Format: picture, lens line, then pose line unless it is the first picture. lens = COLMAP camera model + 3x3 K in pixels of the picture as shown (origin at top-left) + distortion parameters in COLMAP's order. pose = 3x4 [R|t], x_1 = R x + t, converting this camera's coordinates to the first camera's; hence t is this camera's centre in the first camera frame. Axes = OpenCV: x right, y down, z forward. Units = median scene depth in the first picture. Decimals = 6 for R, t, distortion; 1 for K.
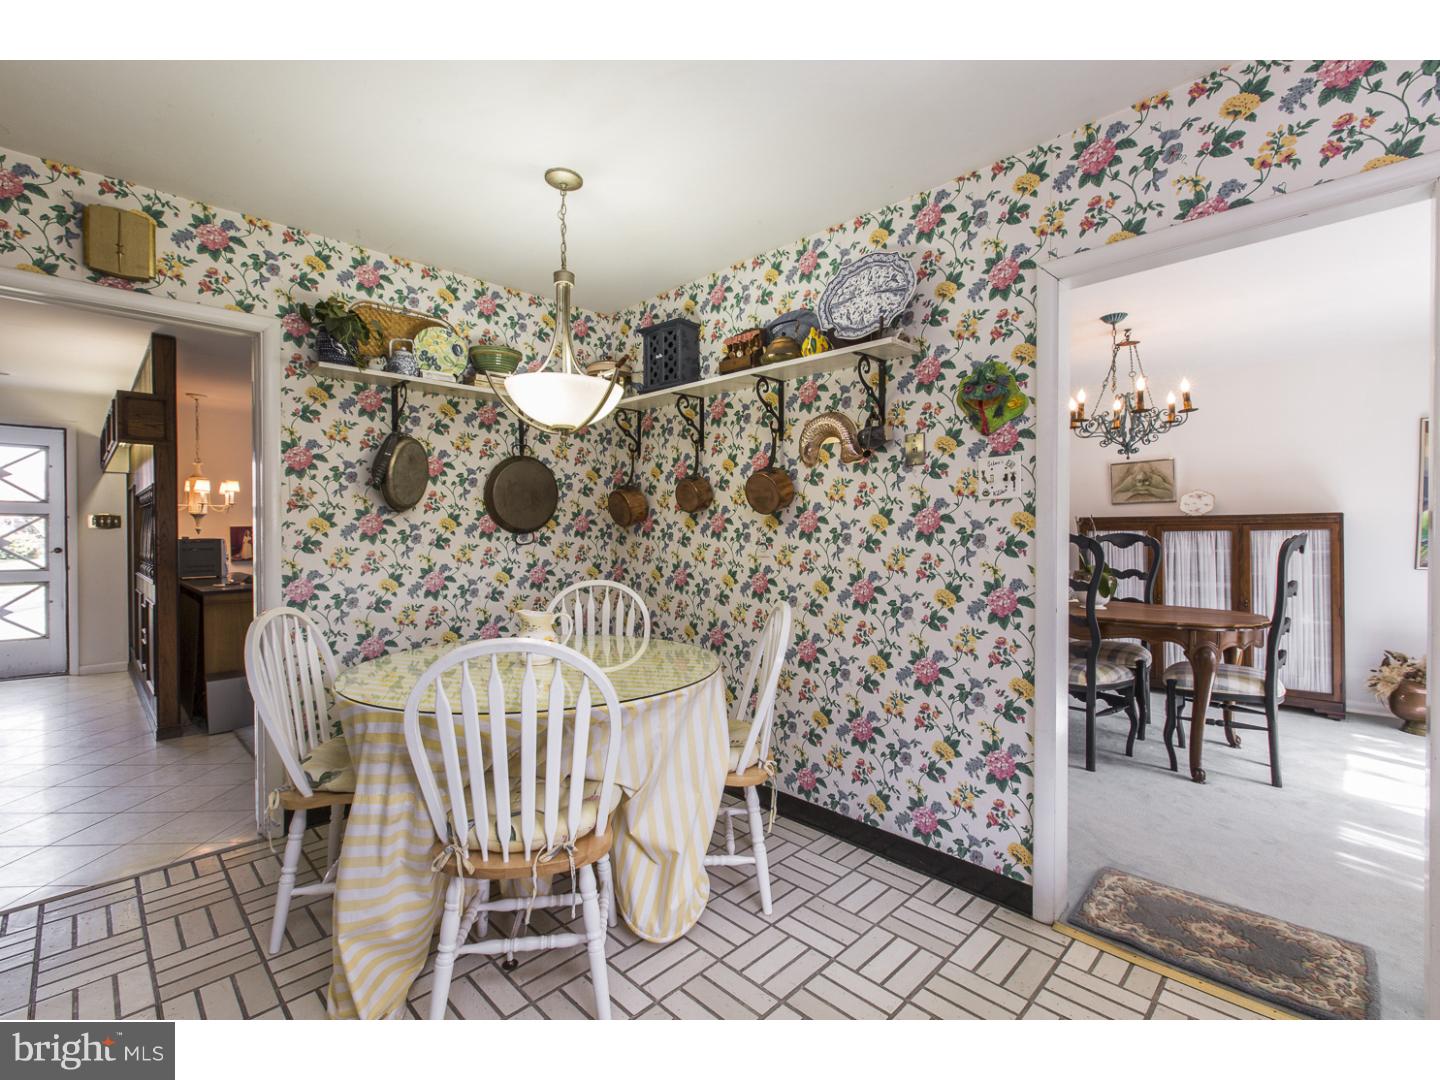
lens RADIAL K [[638.0, 0, 728.1], [0, 638.0, 532.5], [0, 0, 1]] dist [0.000389, 0.000264]
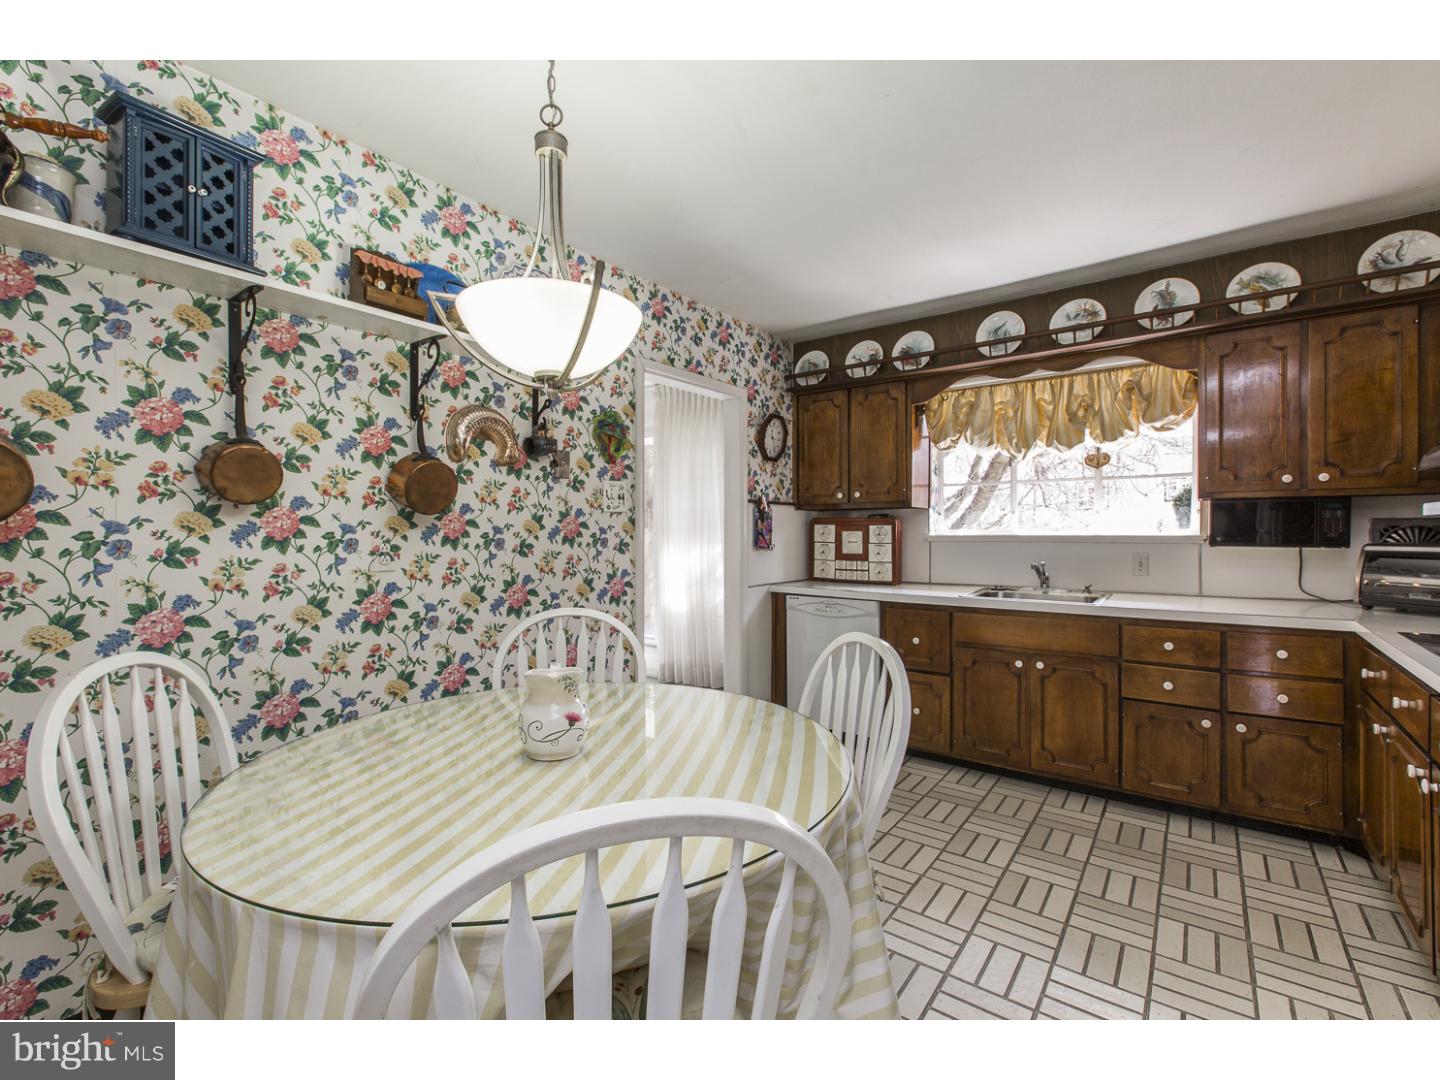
lens RADIAL K [[638.0, 0, 726.2], [0, 638.0, 536.7], [0, 0, 1]] dist [0.000389, 0.000264]
pose [[-0.134656, -0.003637, 0.990886, -0.823034], [0.004552, 0.999980, 0.004289, -0.003703], [-0.990882, 0.005088, -0.134637, 0.807907]]
